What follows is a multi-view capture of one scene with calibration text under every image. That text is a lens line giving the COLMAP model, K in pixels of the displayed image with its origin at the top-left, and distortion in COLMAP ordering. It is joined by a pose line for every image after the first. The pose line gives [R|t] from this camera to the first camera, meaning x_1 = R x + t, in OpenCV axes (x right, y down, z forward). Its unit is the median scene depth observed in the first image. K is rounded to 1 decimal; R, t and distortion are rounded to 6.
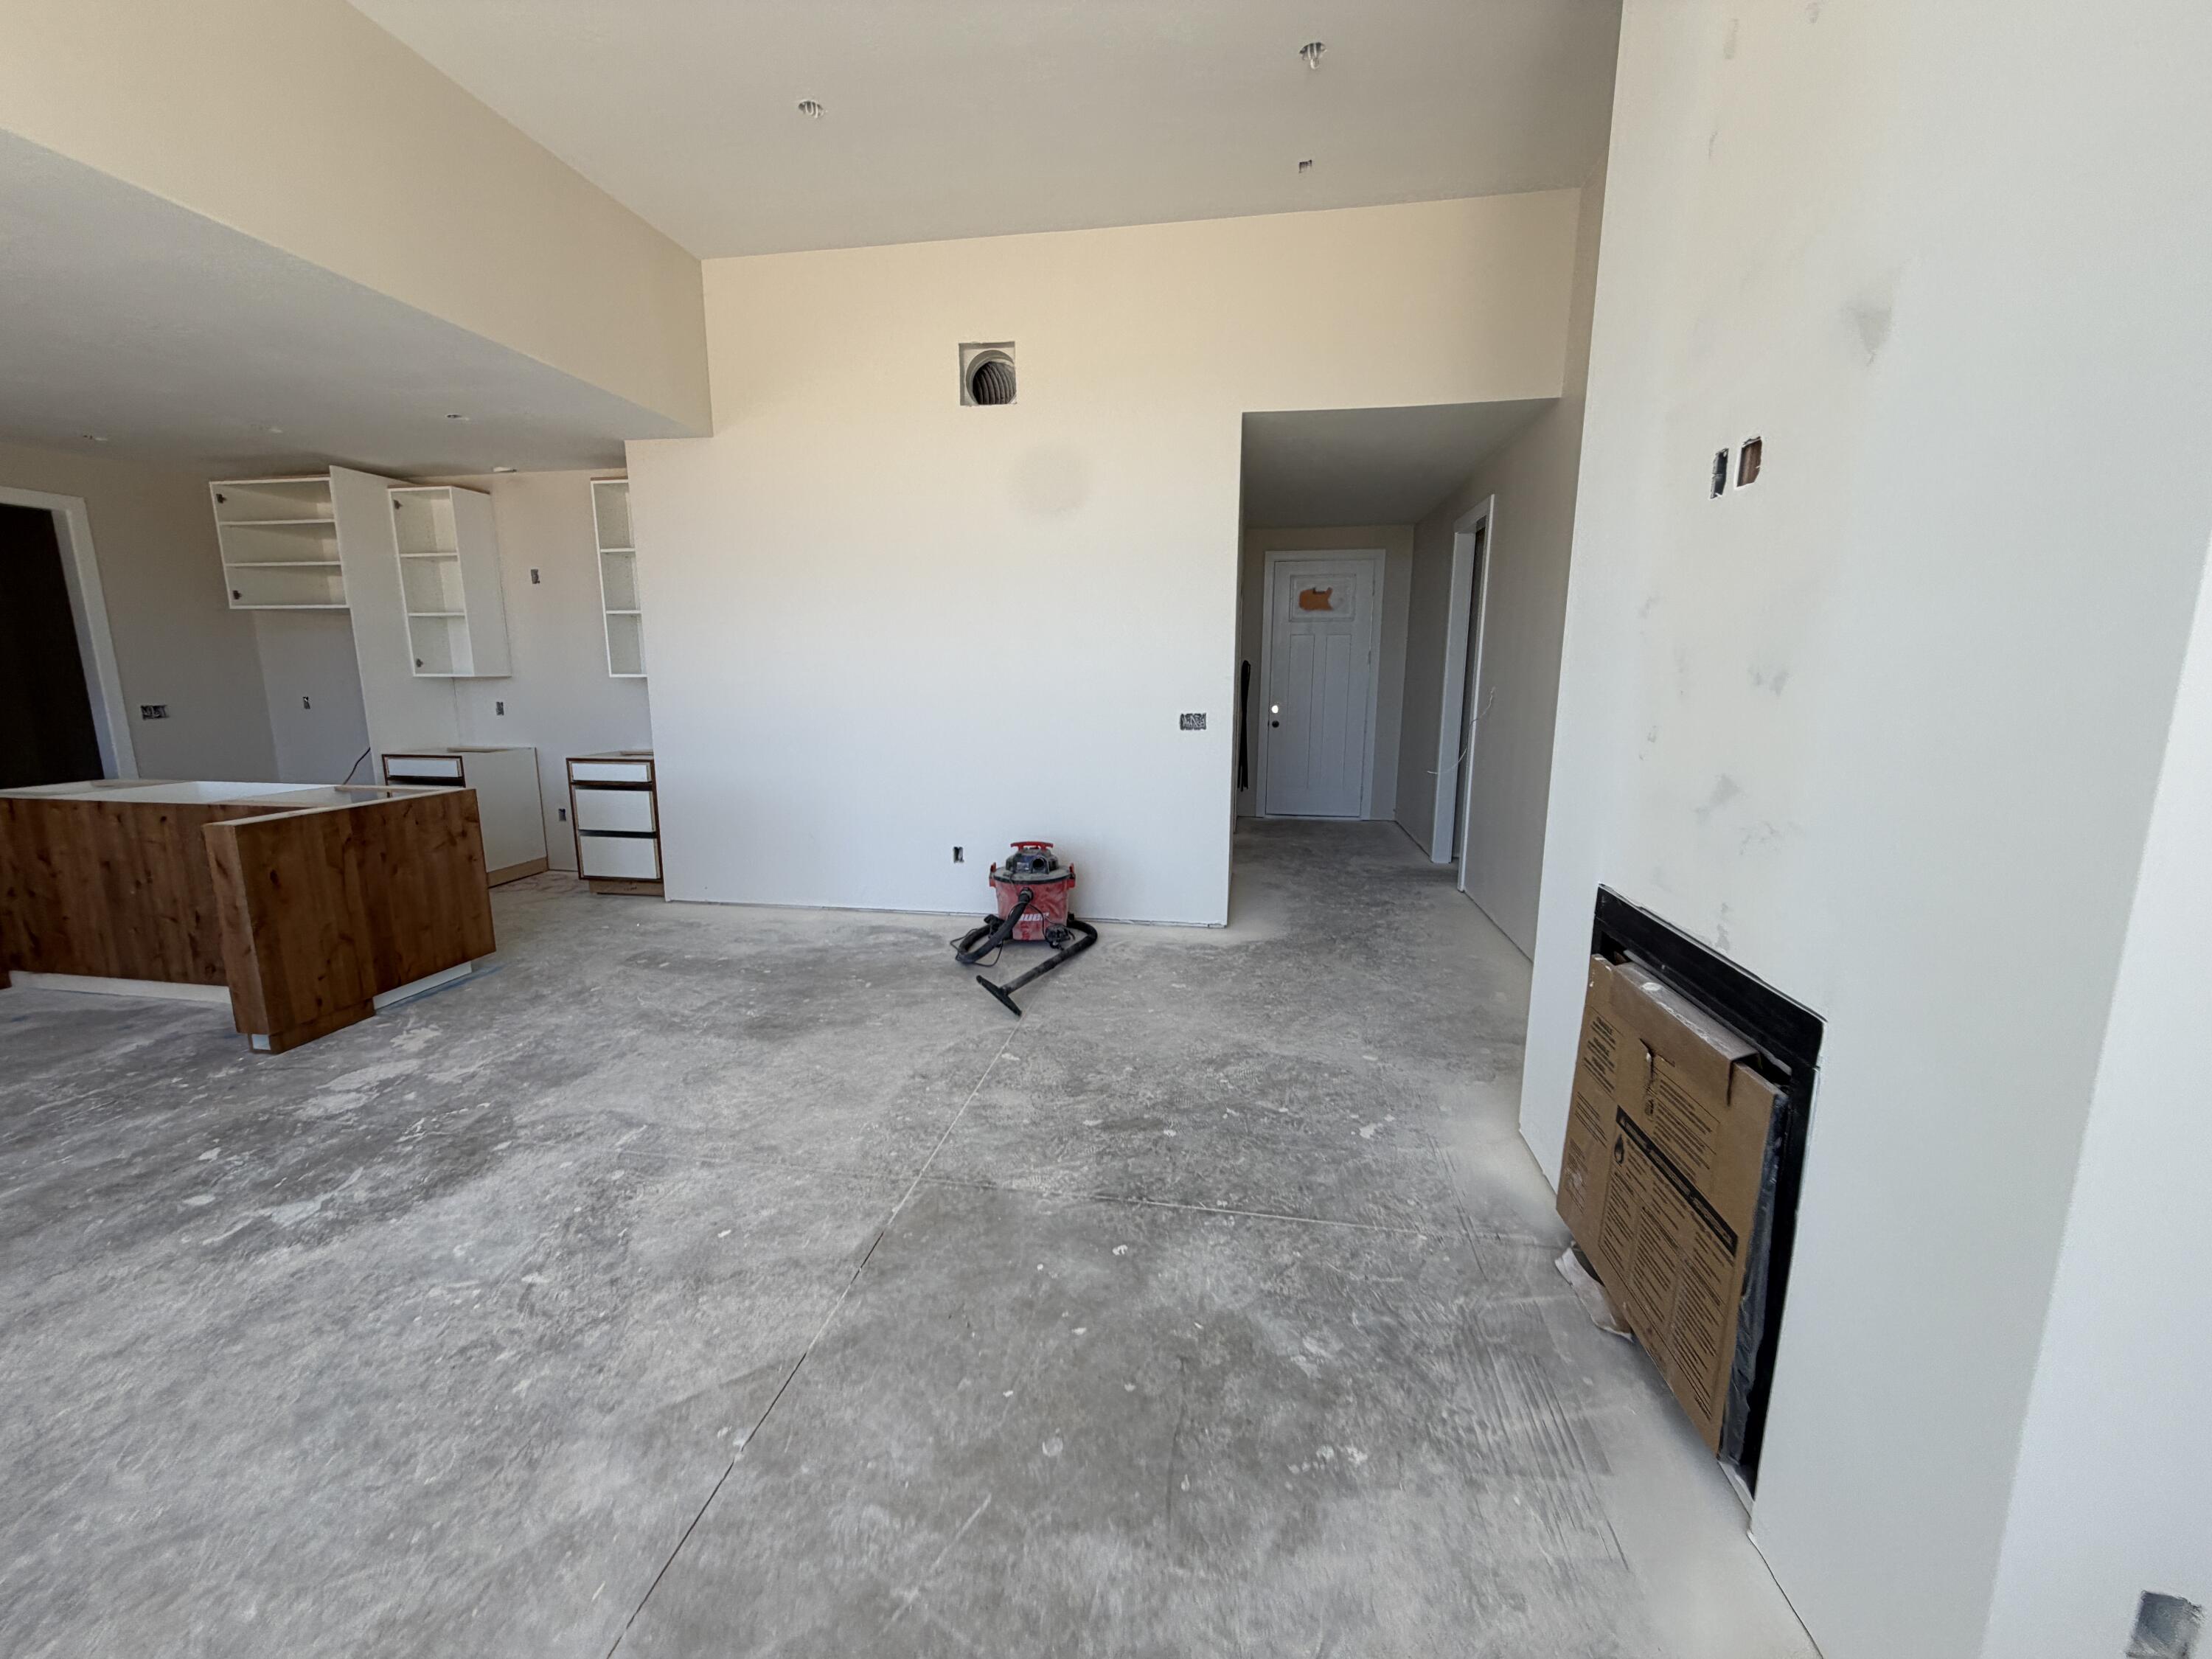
lens RADIAL K [[877.9, 0, 1097.7], [0, 877.9, 829.1], [0, 0, 1]] dist [-0.003114, 0.000595]
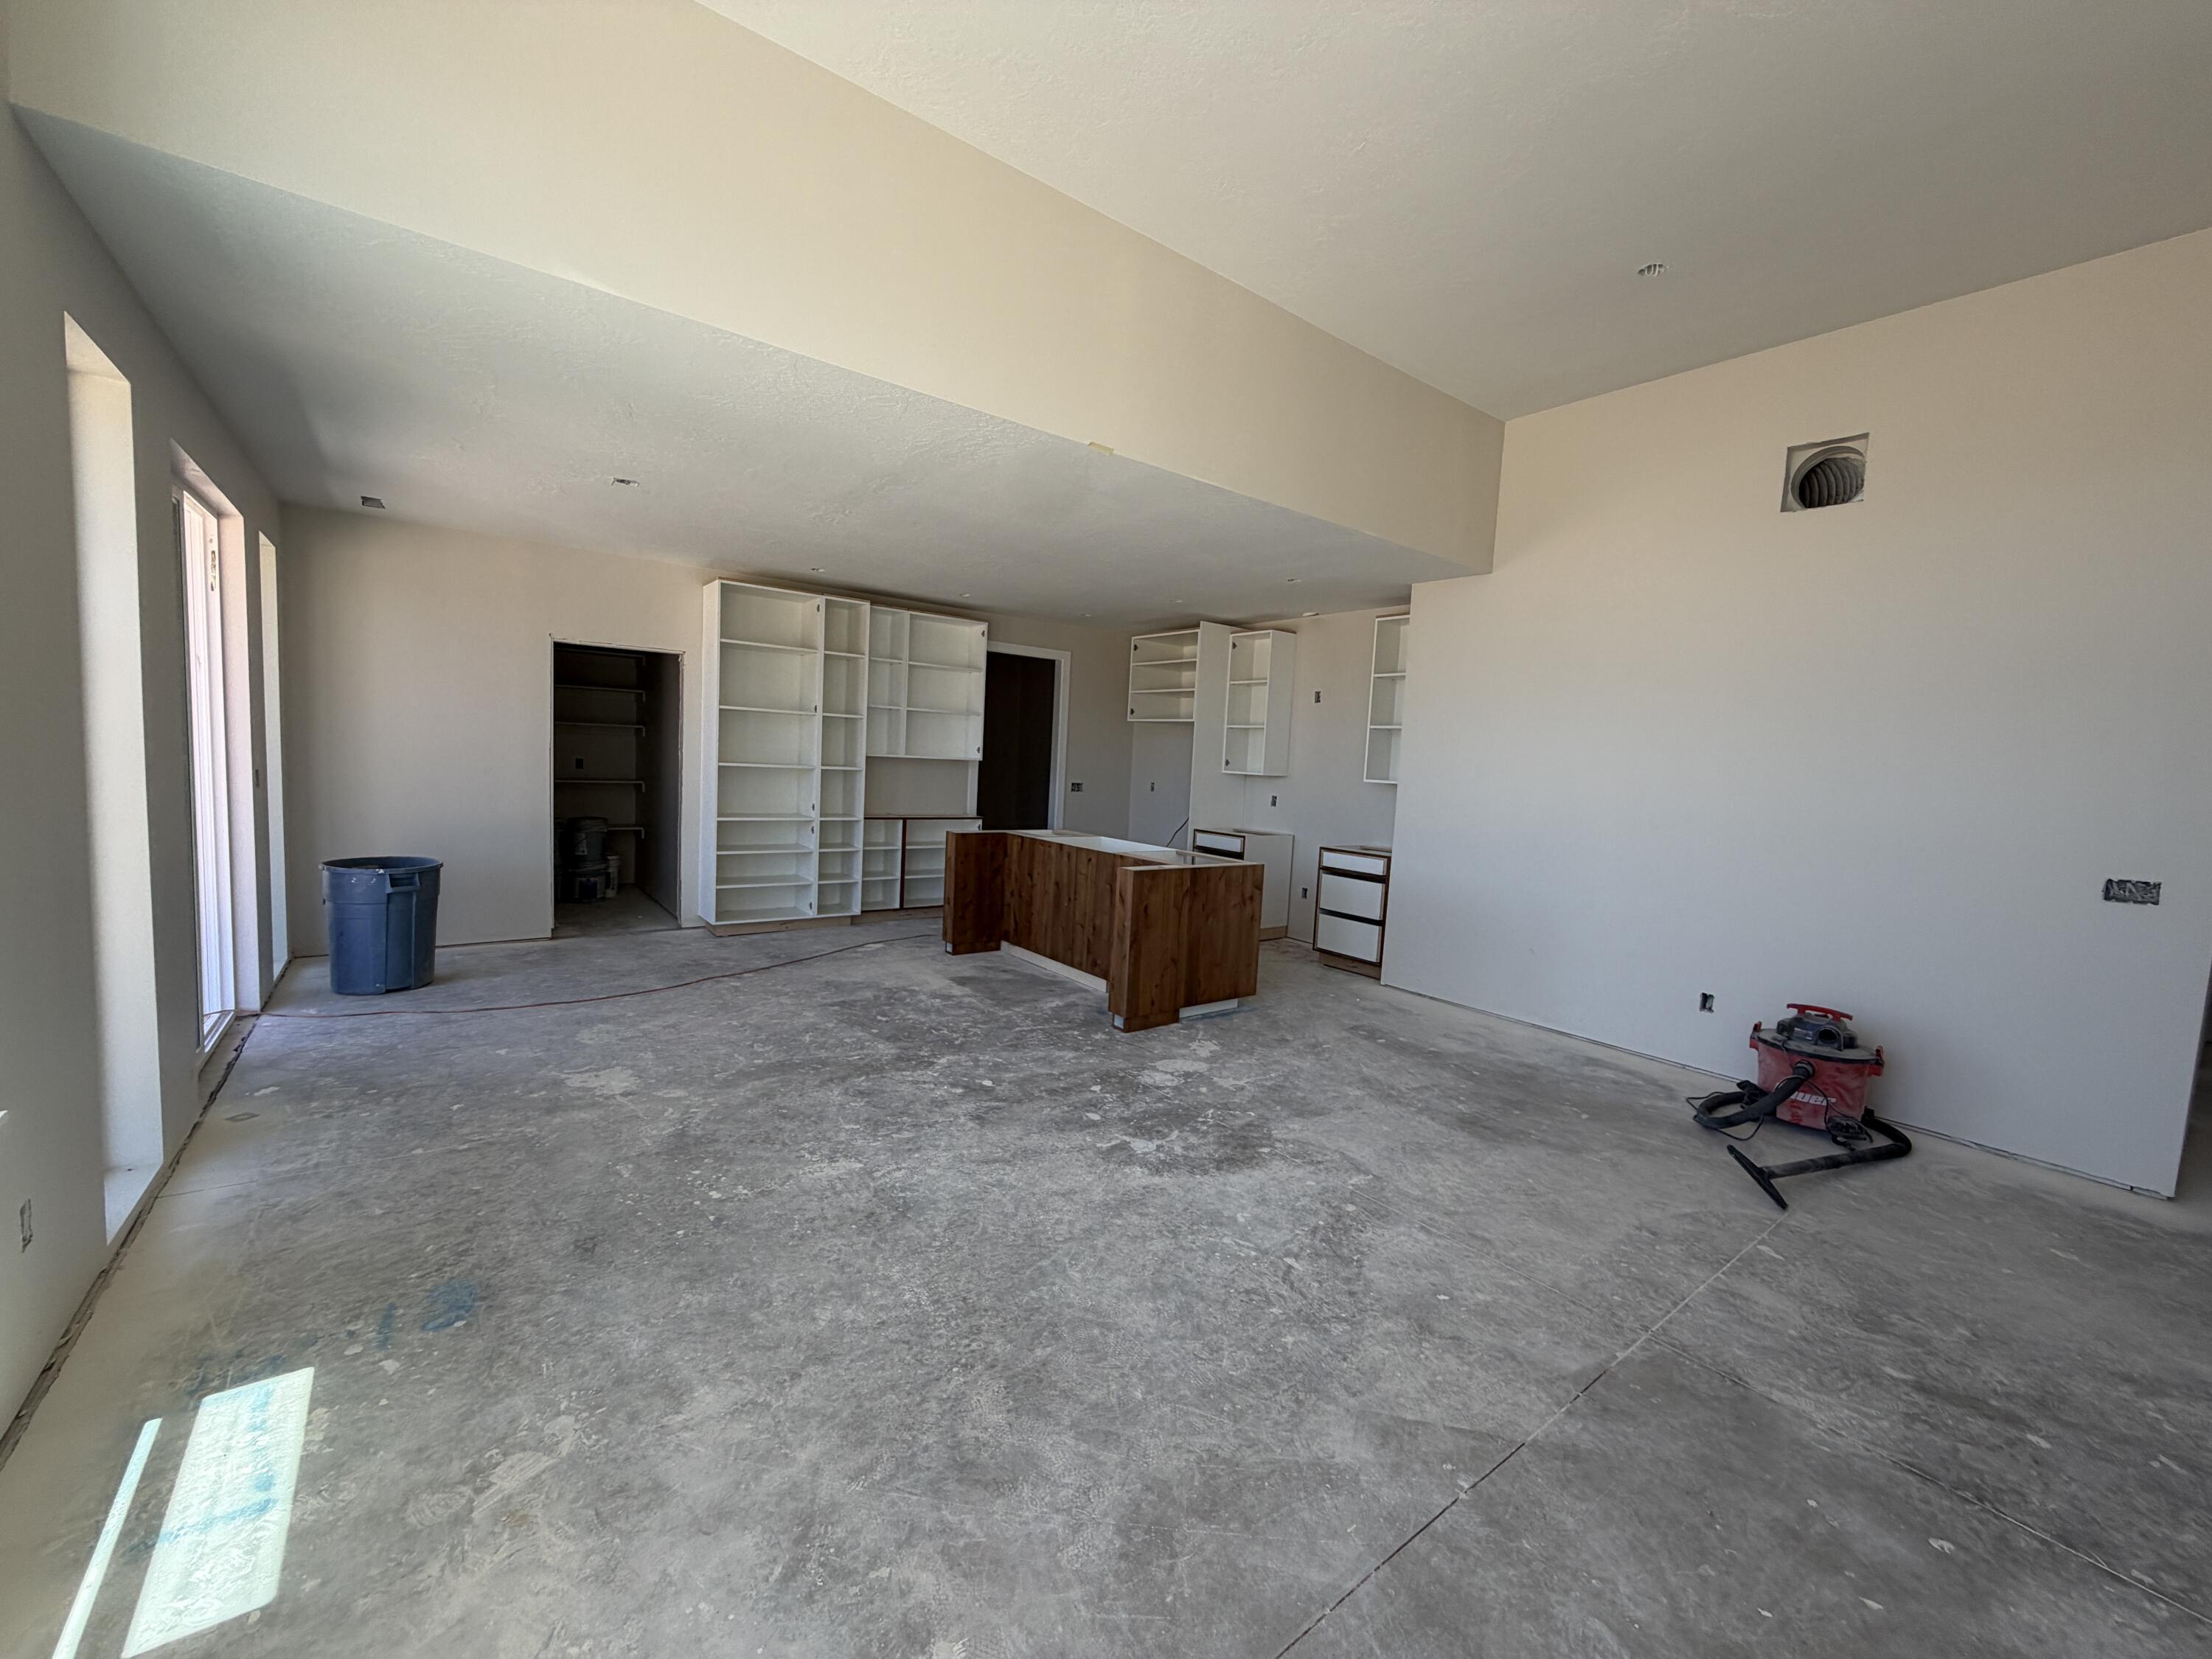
lens RADIAL K [[877.9, 0, 1093.2], [0, 877.9, 827.5], [0, 0, 1]] dist [-0.003114, 0.000595]
pose [[0.726399, 0.092138, -0.681070, -0.036352], [-0.171999, 0.983809, -0.050353, 0.010015], [0.665403, 0.153720, 0.730485, -0.127925]]
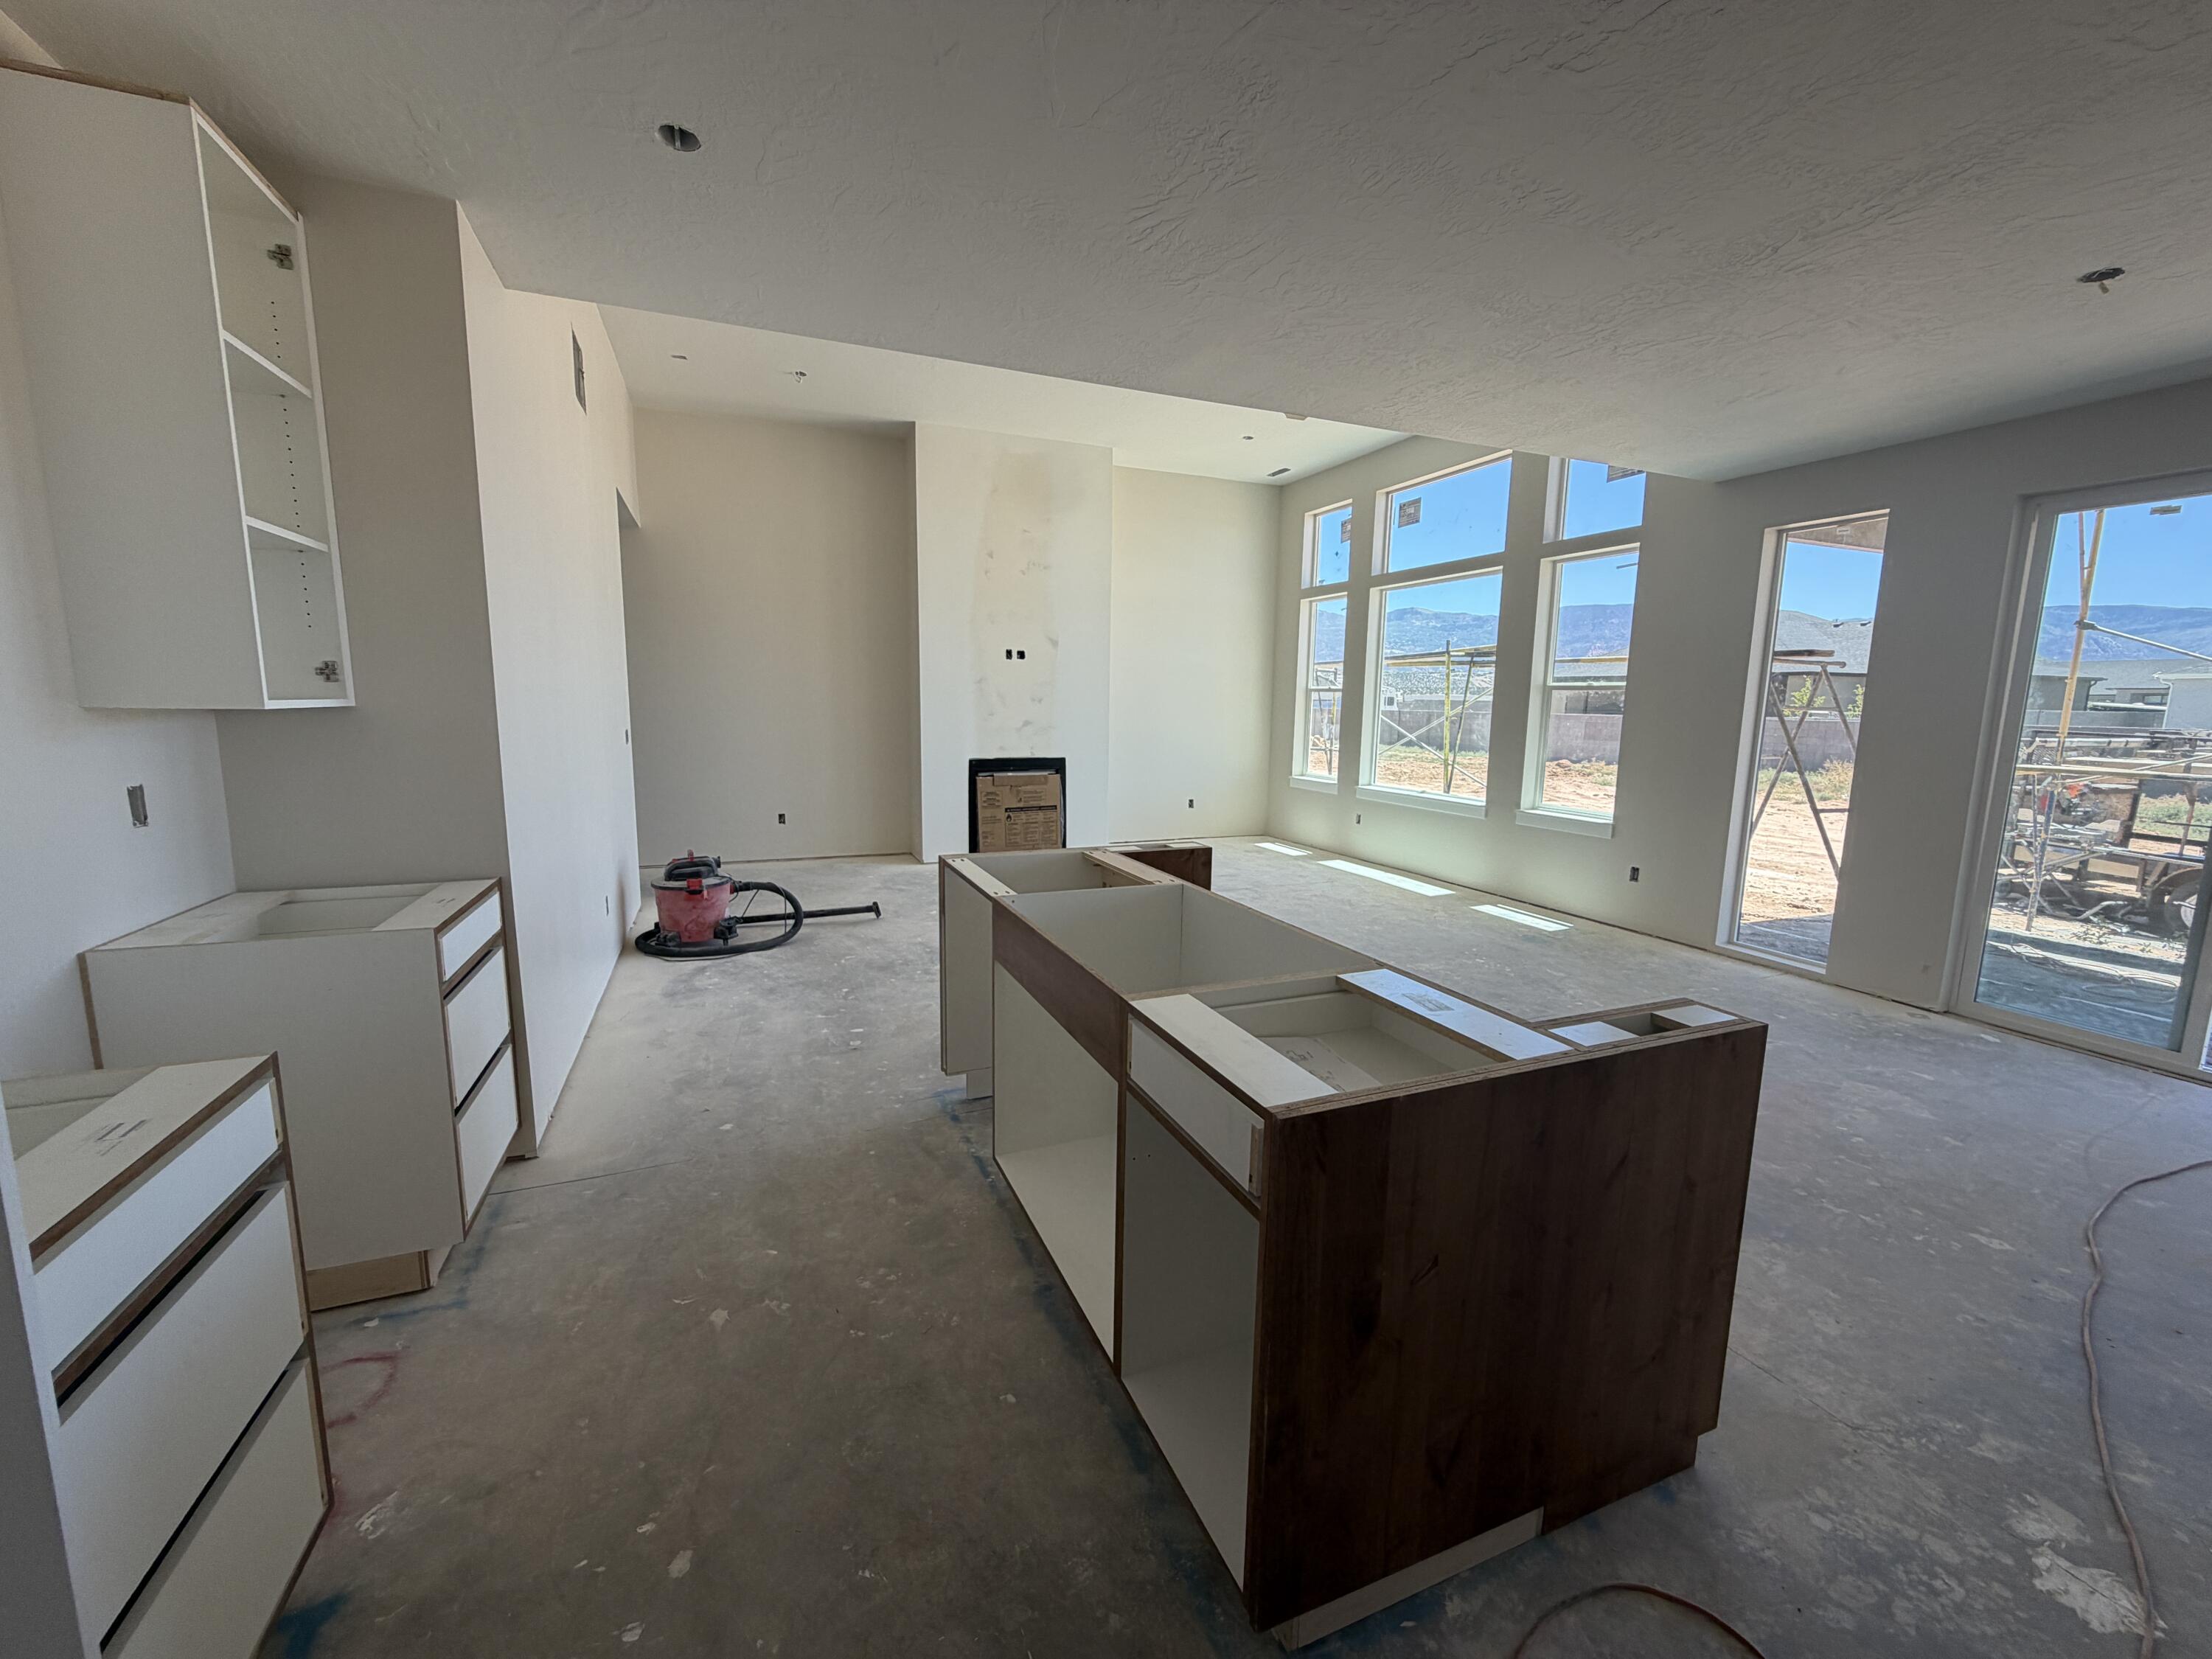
lens RADIAL K [[877.9, 0, 1093.8], [0, 877.9, 824.7], [0, 0, 1]] dist [-0.003114, 0.000595]
pose [[-0.527702, -0.129983, 0.839425, -1.776777], [0.135627, 0.962651, 0.234326, -0.290507], [-0.838532, 0.237503, -0.490364, 1.584702]]
